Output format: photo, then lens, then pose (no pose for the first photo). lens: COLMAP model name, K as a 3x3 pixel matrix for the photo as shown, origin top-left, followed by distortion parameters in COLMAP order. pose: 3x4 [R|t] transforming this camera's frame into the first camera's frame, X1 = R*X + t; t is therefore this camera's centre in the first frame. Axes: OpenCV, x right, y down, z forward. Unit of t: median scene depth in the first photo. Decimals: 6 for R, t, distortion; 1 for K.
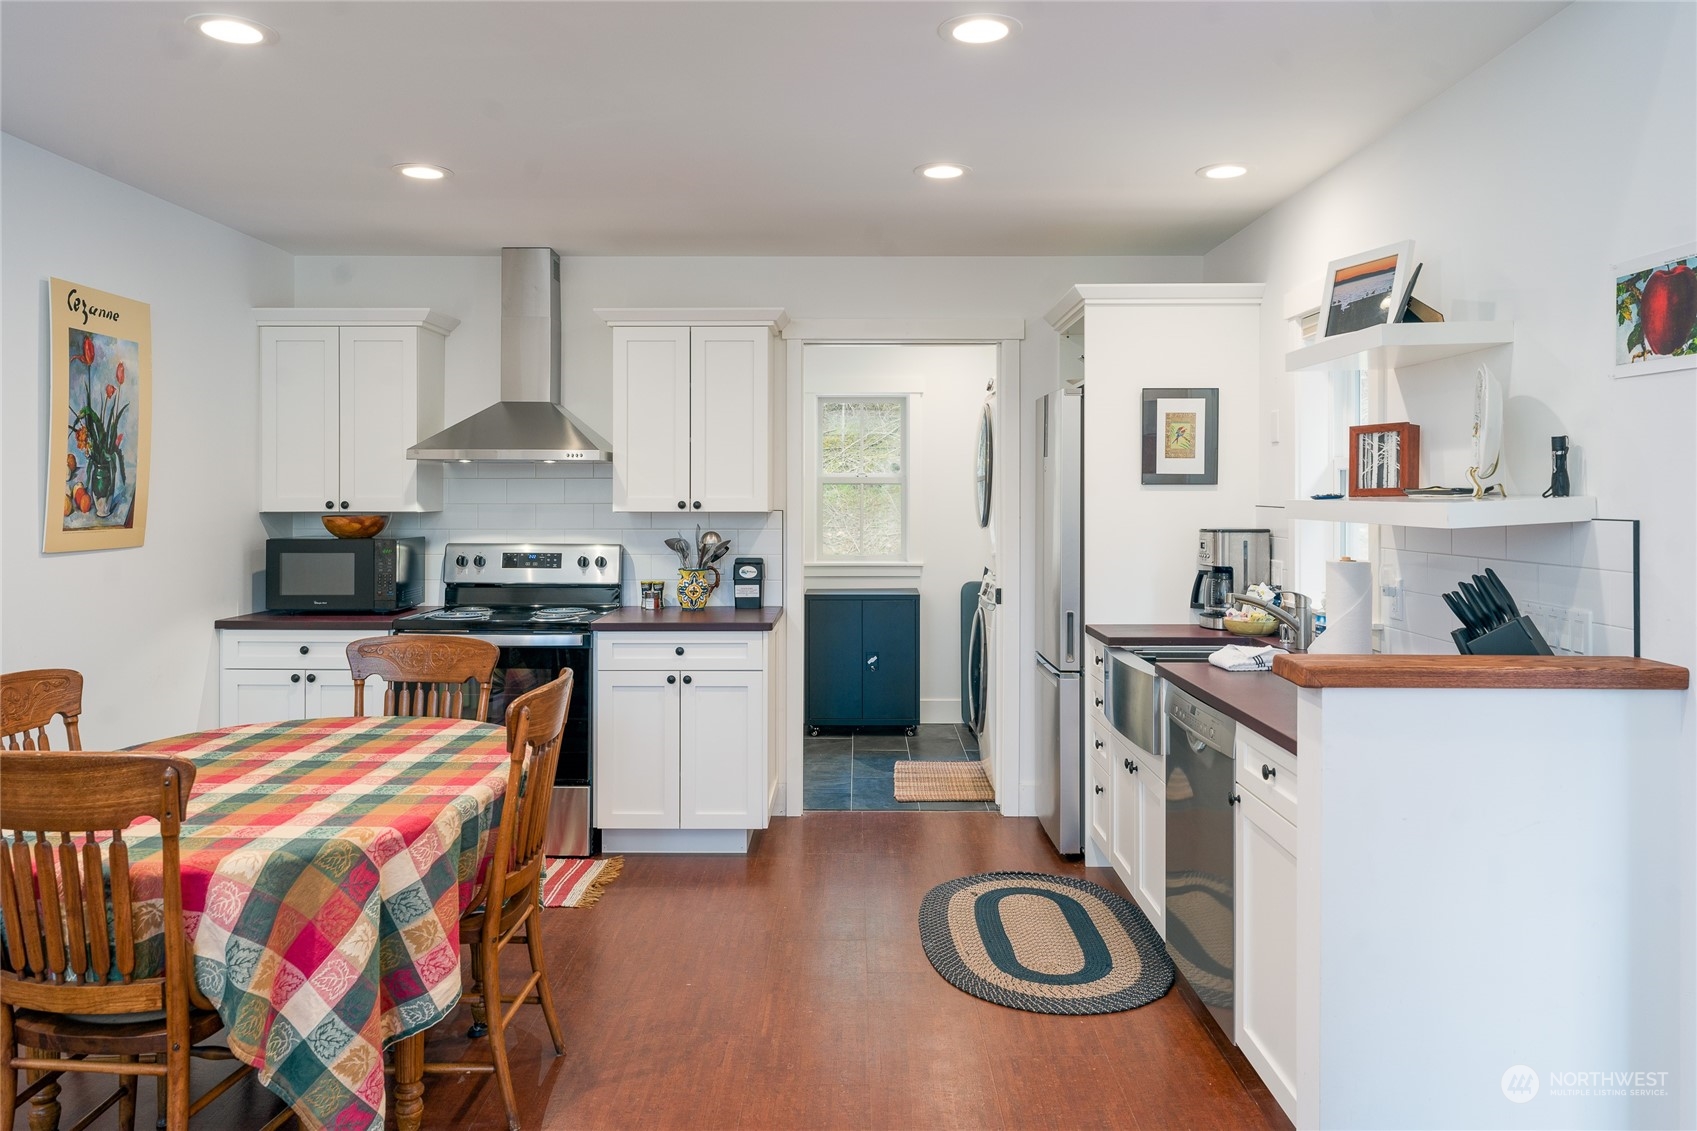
lens RADIAL K [[1162.2, 0, 855.9], [0, 1162.2, 502.8], [0, 0, 1]] dist [0.003856, -0.001636]
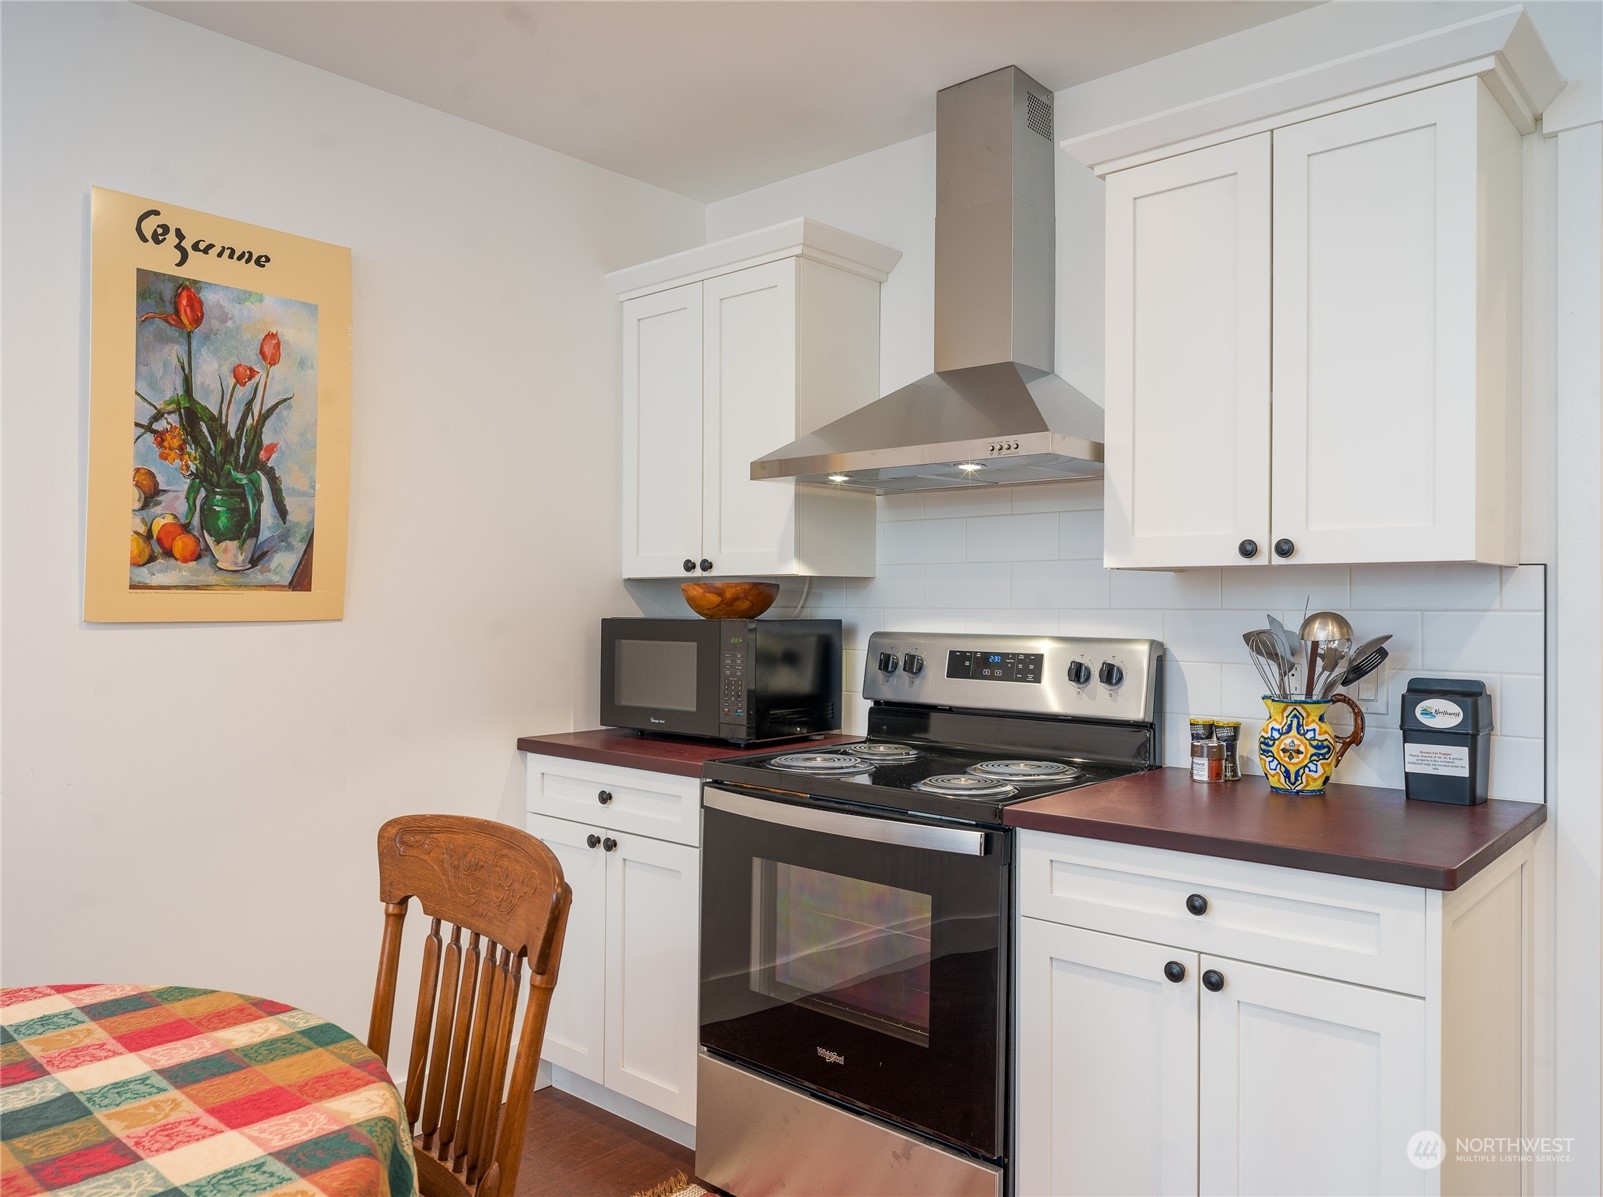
lens RADIAL K [[1170.6, 0, 801.5], [0, 1170.6, 598.5], [0, 0, 1]] dist [-0.002704, -0.000023]
pose [[0.749172, -0.001671, -0.662373, 0.015504], [-0.004442, 0.999962, -0.007547, 0.029949], [0.662360, 0.008596, 0.749136, 0.702069]]
